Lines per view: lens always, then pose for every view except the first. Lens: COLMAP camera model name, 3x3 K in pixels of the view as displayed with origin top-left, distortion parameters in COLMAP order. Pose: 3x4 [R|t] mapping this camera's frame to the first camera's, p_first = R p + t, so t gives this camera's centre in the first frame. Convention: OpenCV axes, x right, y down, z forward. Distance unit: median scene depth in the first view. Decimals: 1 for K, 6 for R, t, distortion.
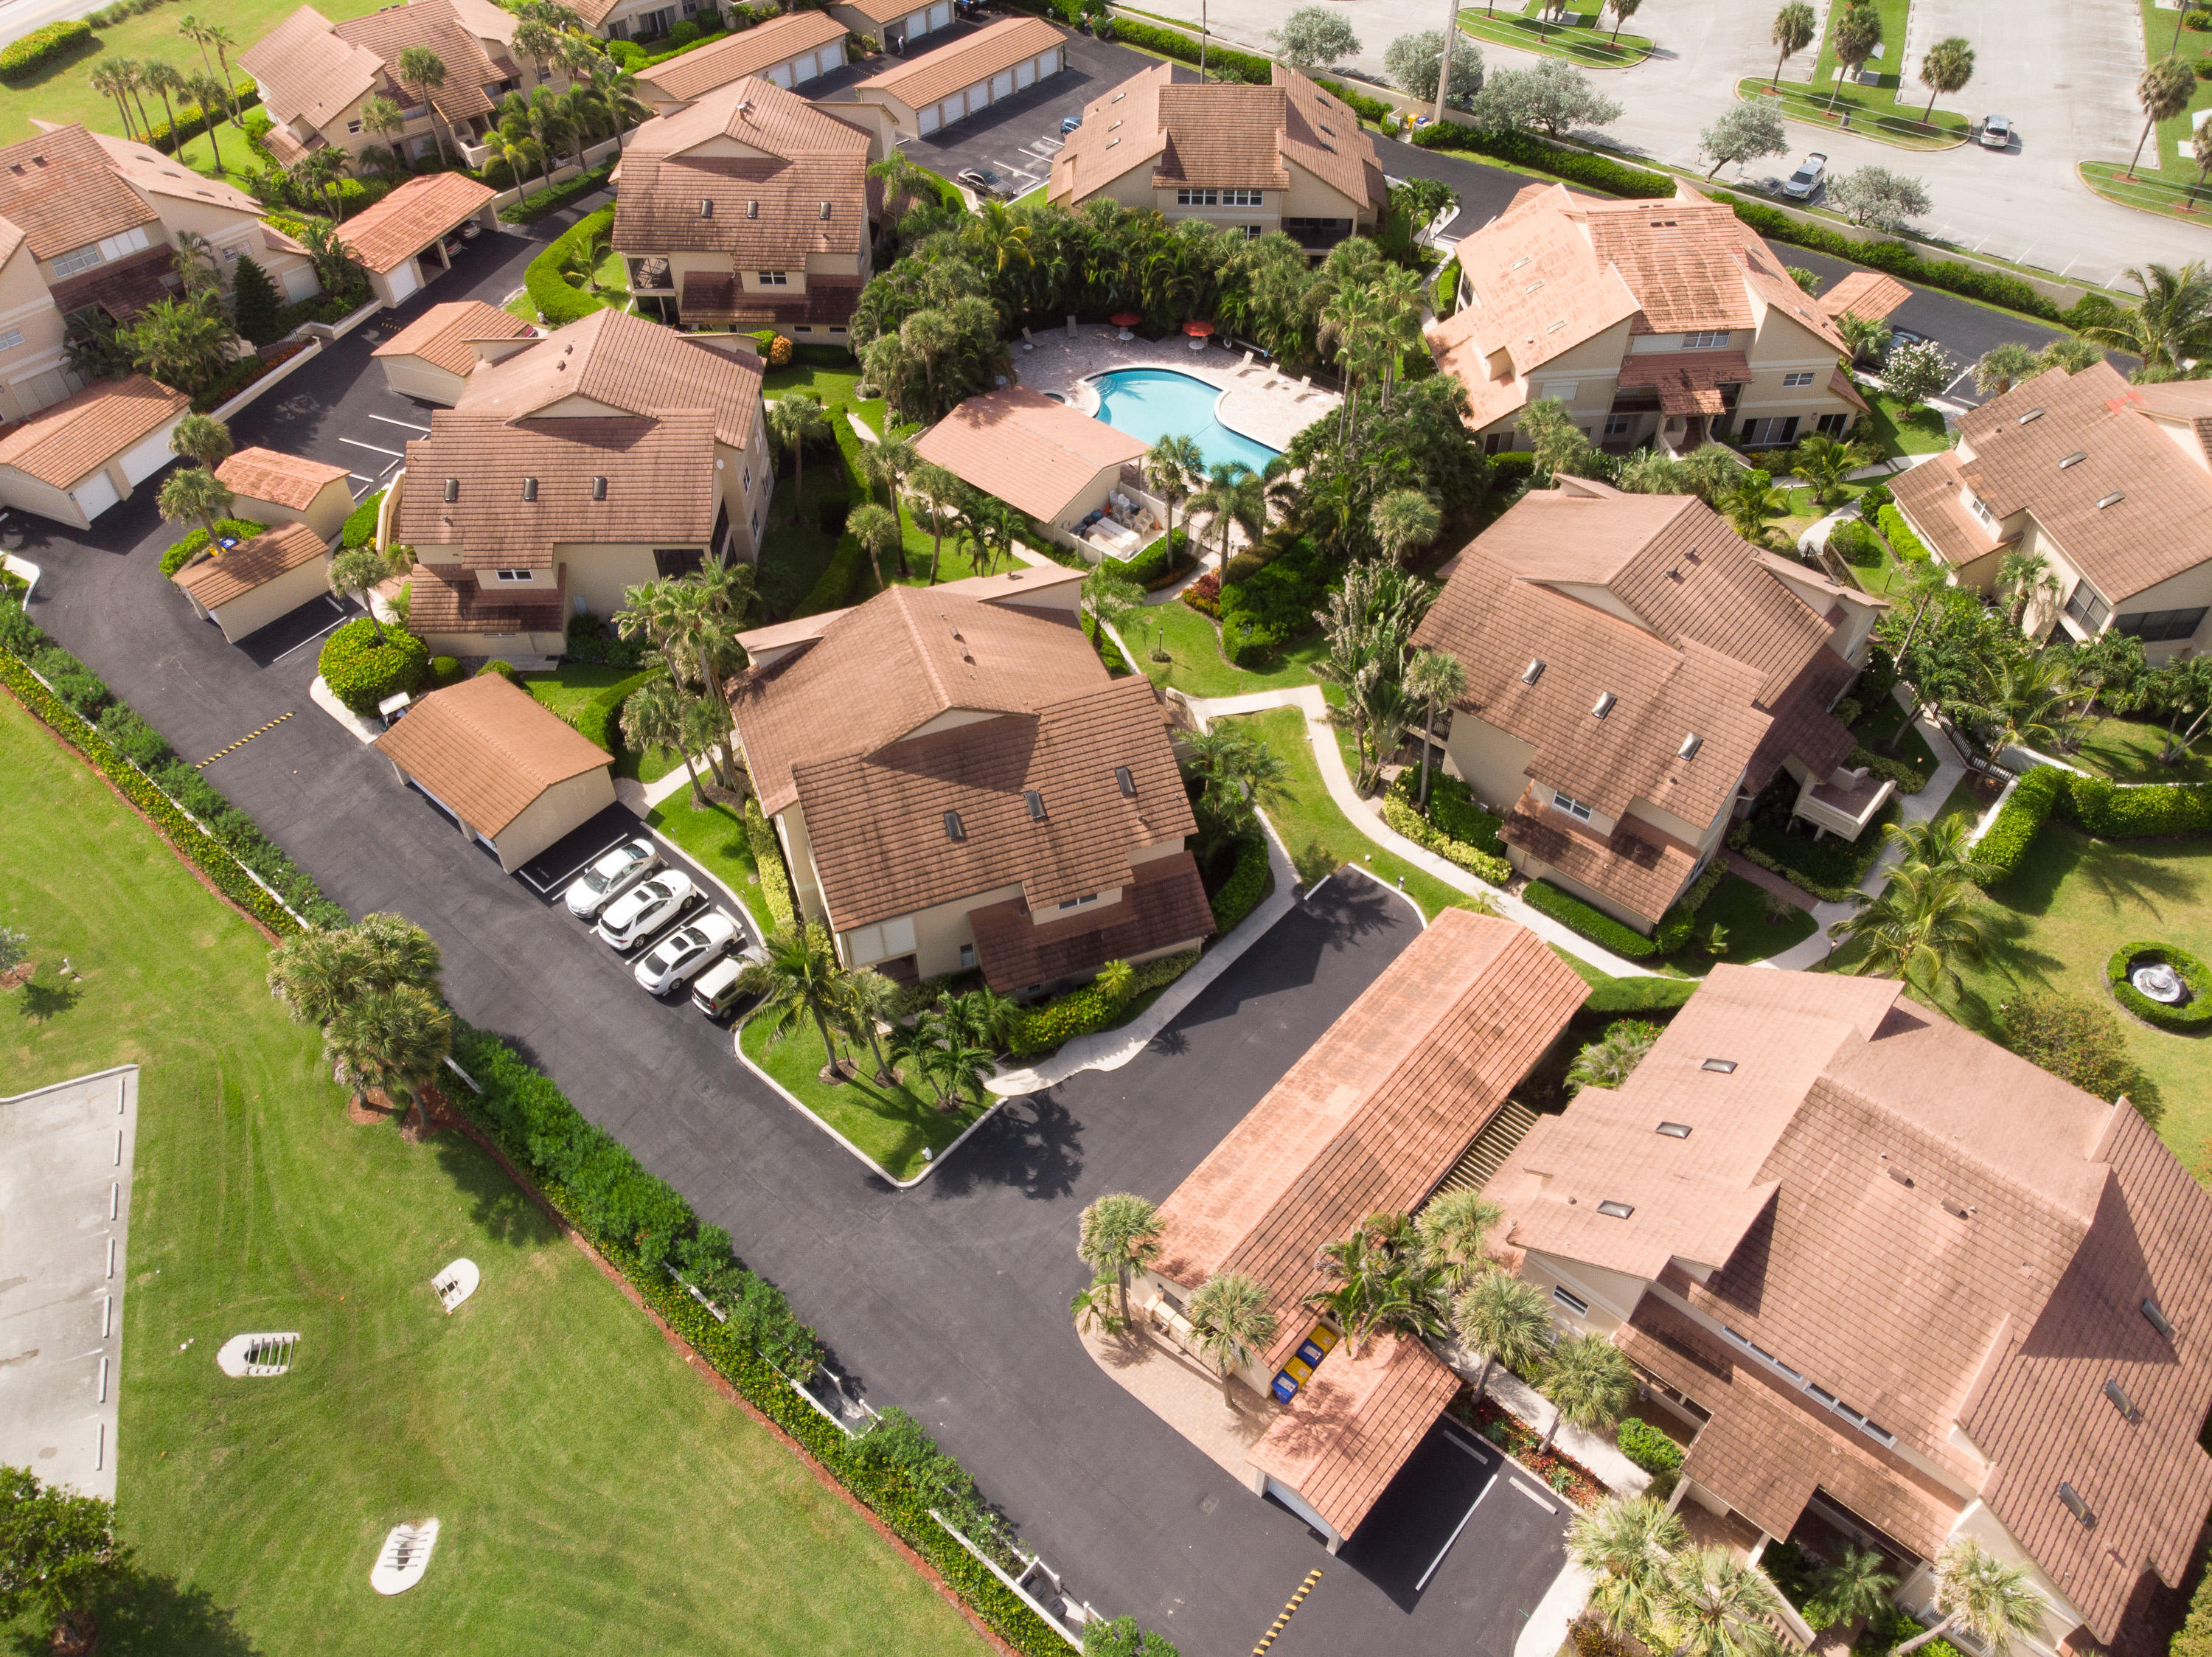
lens RADIAL K [[1614.4, 0, 1110.3], [0, 1614.4, 826.7], [0, 0, 1]] dist [-0.009171, 0.003072]
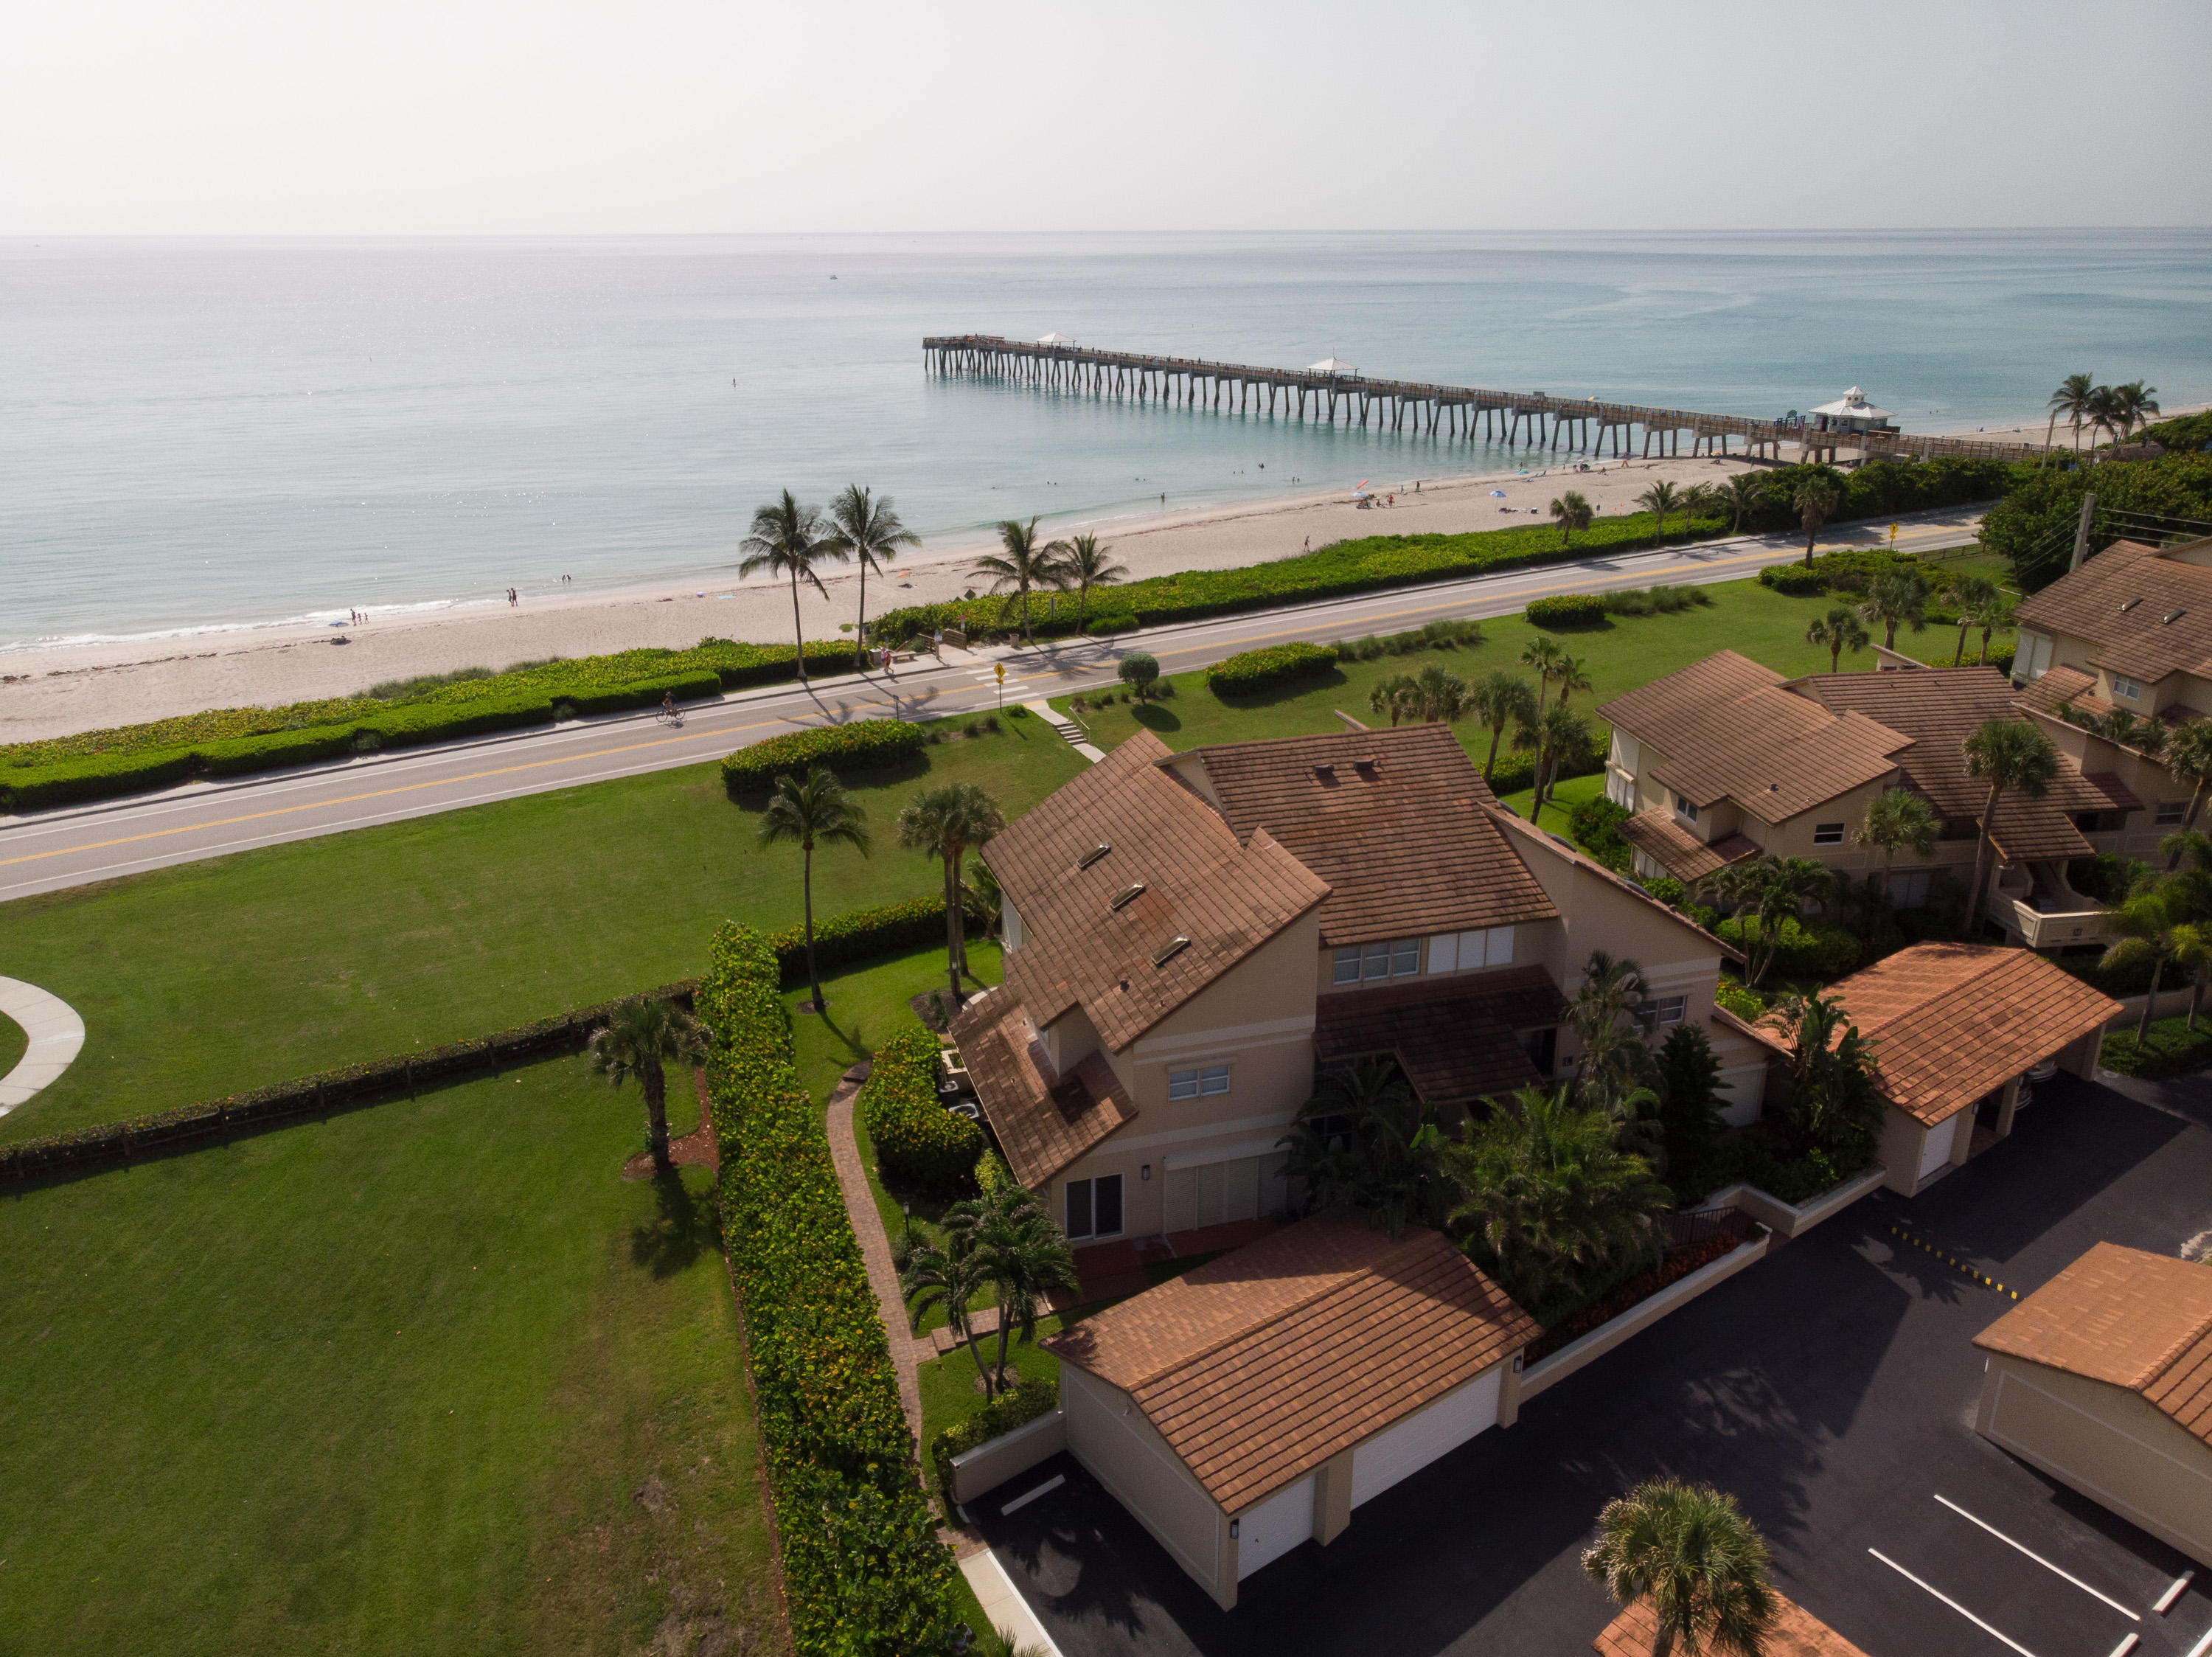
lens RADIAL K [[1614.4, 0, 1113.2], [0, 1614.4, 834.0], [0, 0, 1]] dist [-0.009171, 0.003072]
pose [[0.842932, 0.186953, -0.504494, -0.458265], [-0.387009, 0.862083, -0.327165, -0.190590], [0.373751, 0.471022, 0.799030, 0.551280]]
